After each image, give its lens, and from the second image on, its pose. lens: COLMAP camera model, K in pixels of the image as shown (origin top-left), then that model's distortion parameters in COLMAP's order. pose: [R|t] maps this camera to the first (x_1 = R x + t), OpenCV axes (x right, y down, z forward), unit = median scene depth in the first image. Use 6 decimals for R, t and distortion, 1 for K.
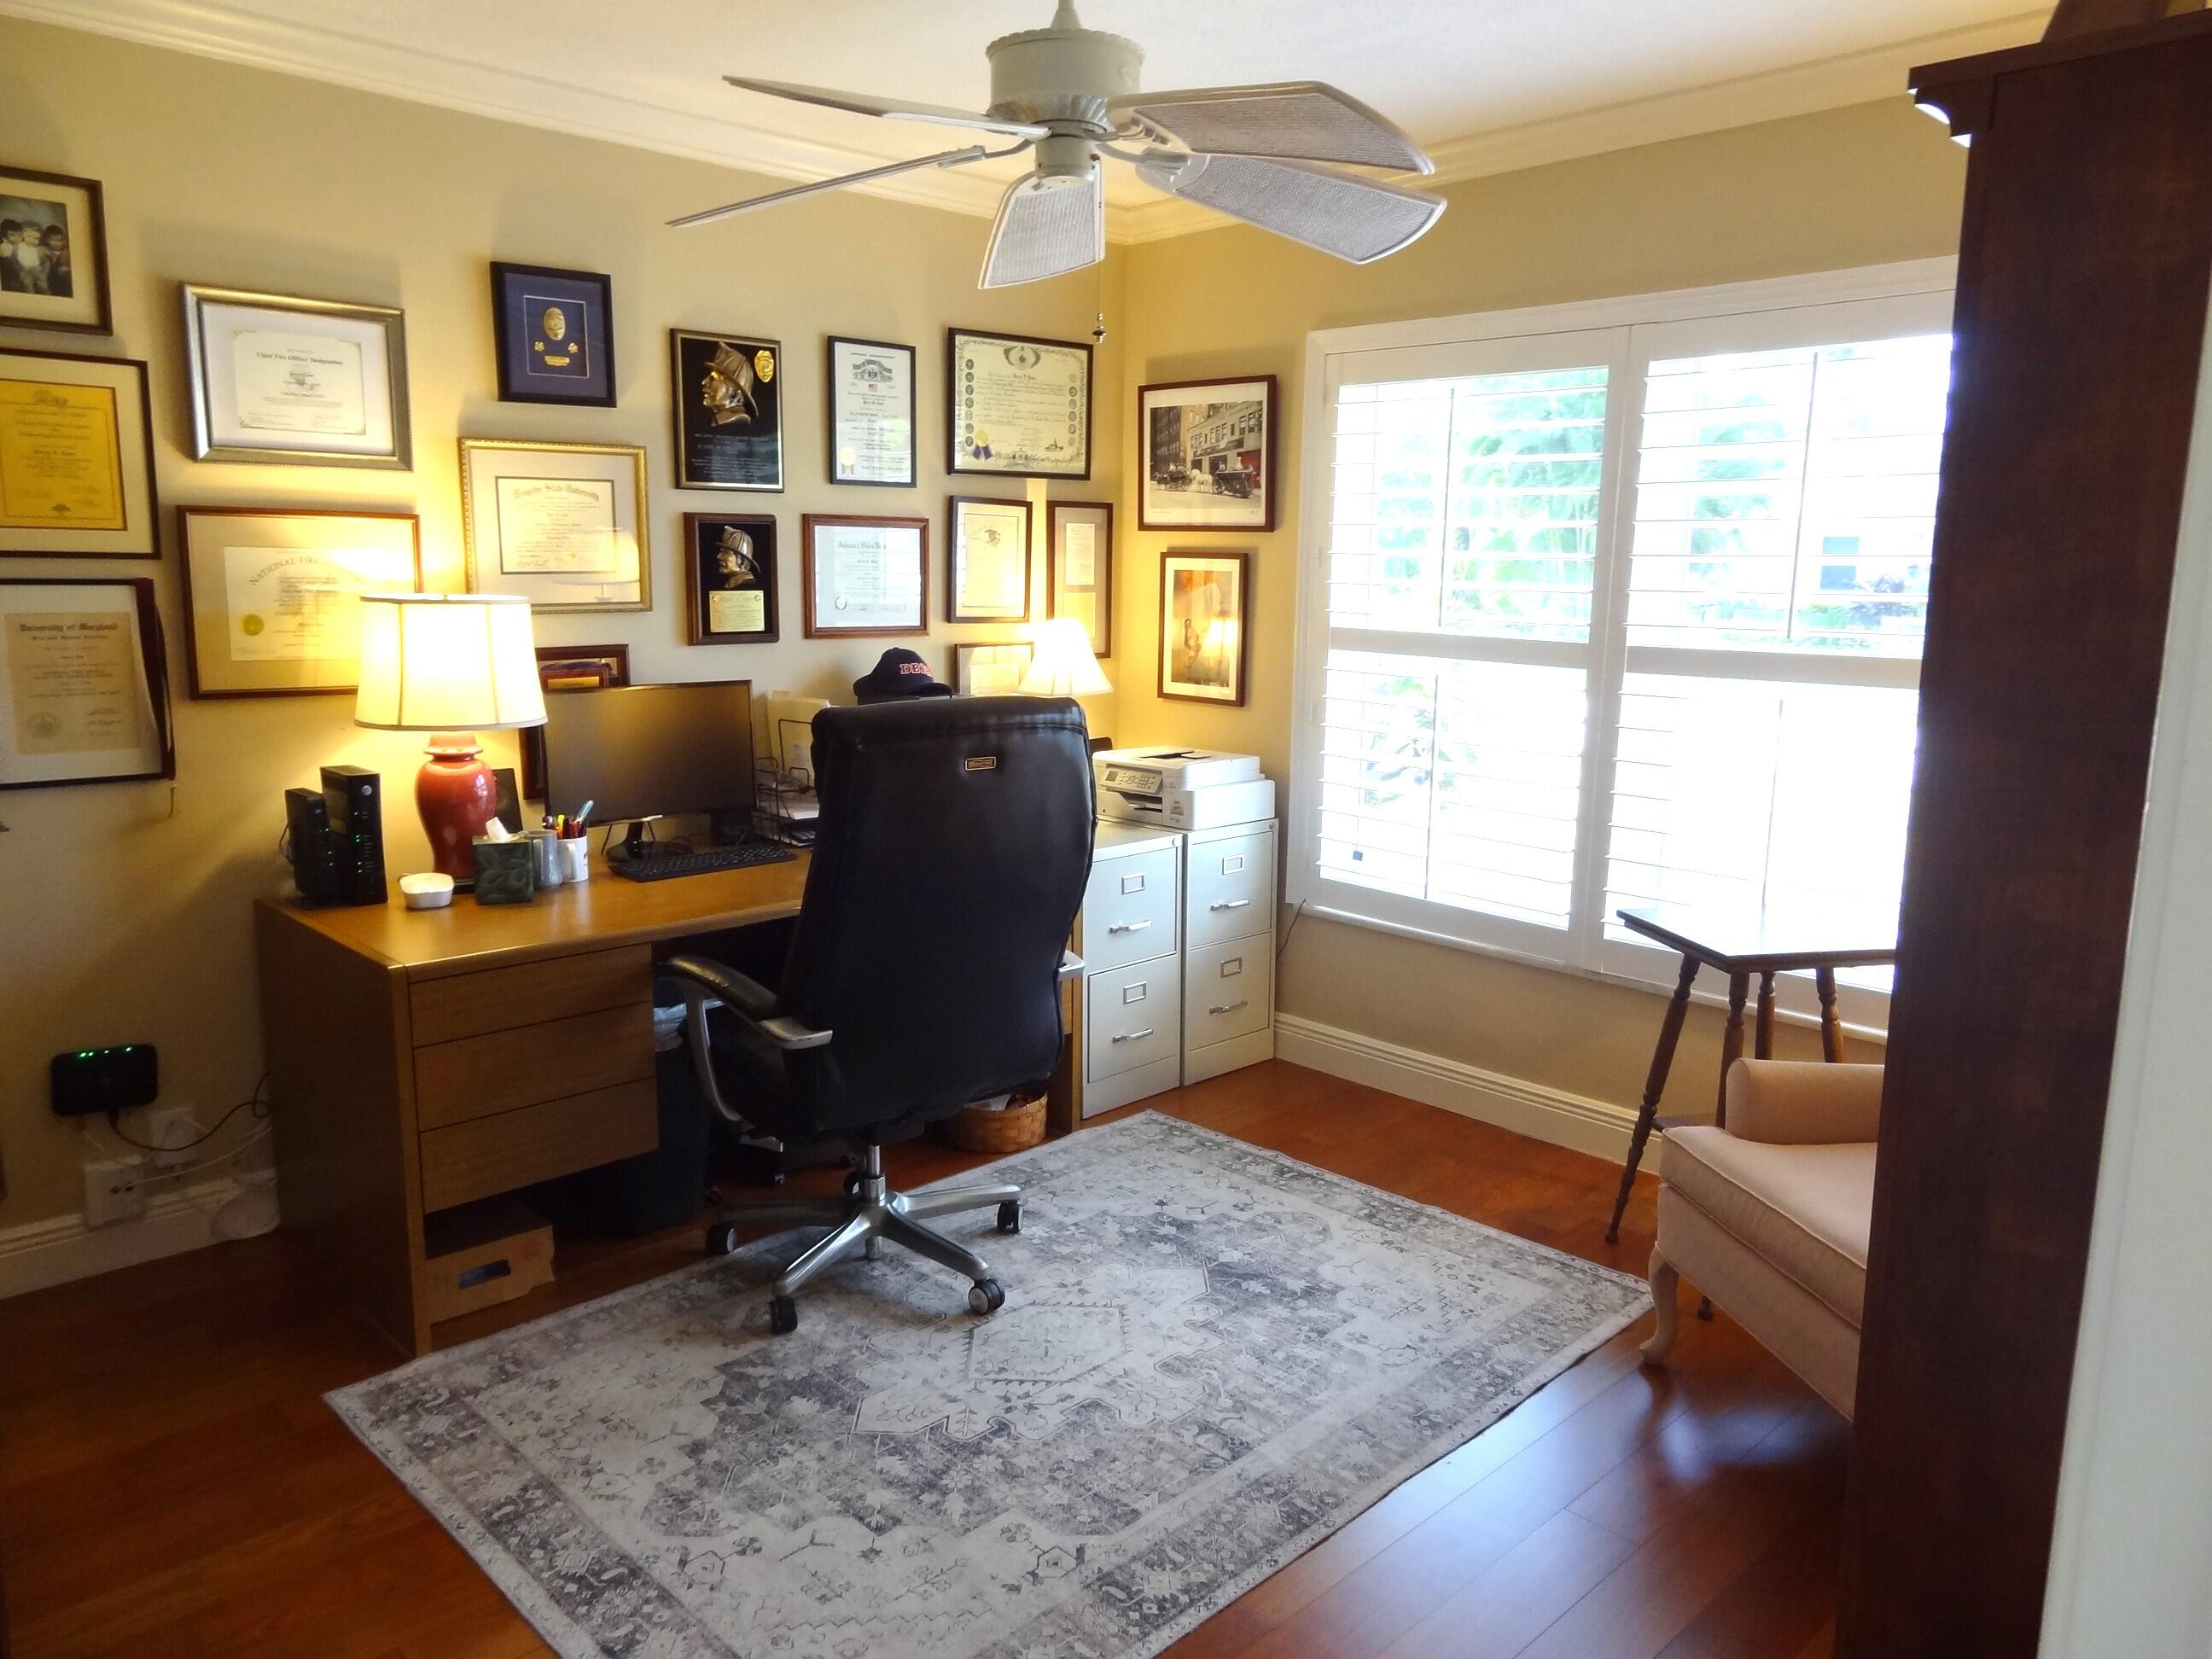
lens RADIAL K [[1573.8, 0, 1110.2], [0, 1573.8, 828.7], [0, 0, 1]] dist [0.007463, 0.005594]
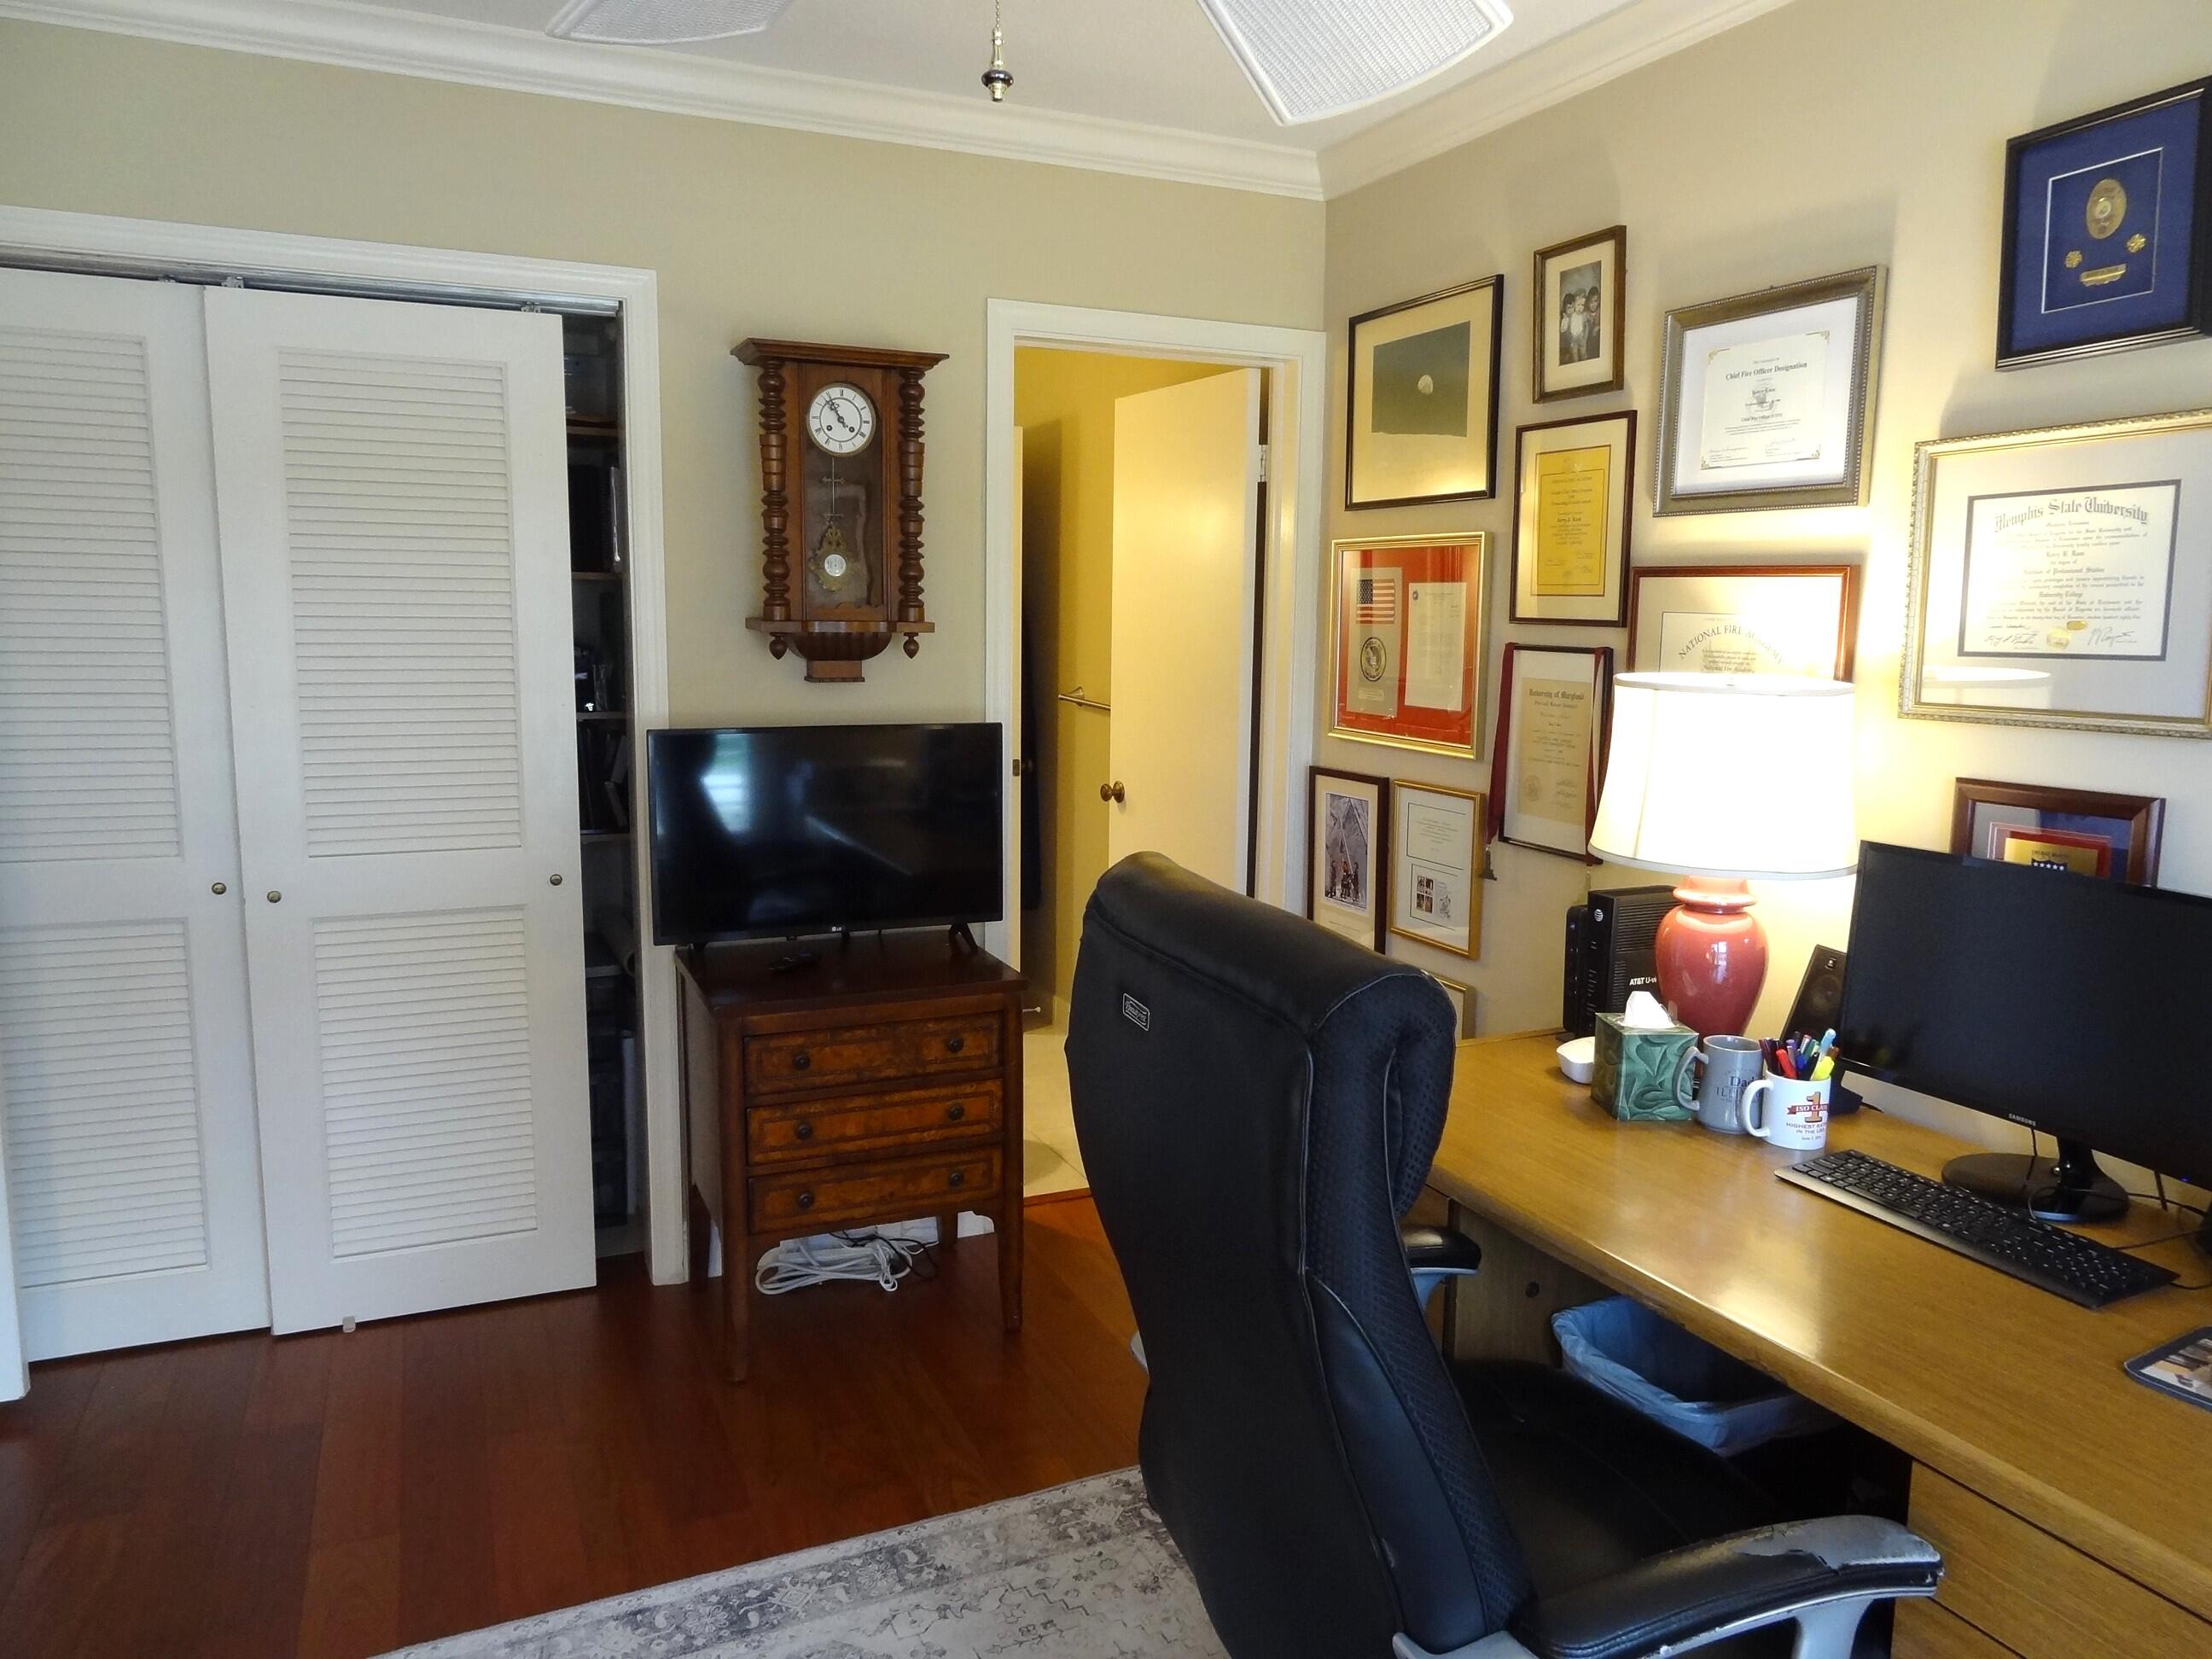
lens RADIAL K [[1573.8, 0, 1116.8], [0, 1573.8, 827.2], [0, 0, 1]] dist [0.007463, 0.005594]
pose [[-0.340150, 0.115749, -0.933220, 0.347029], [-0.175955, 0.967034, 0.184078, -0.171066], [0.923763, 0.226819, -0.308570, 1.013995]]
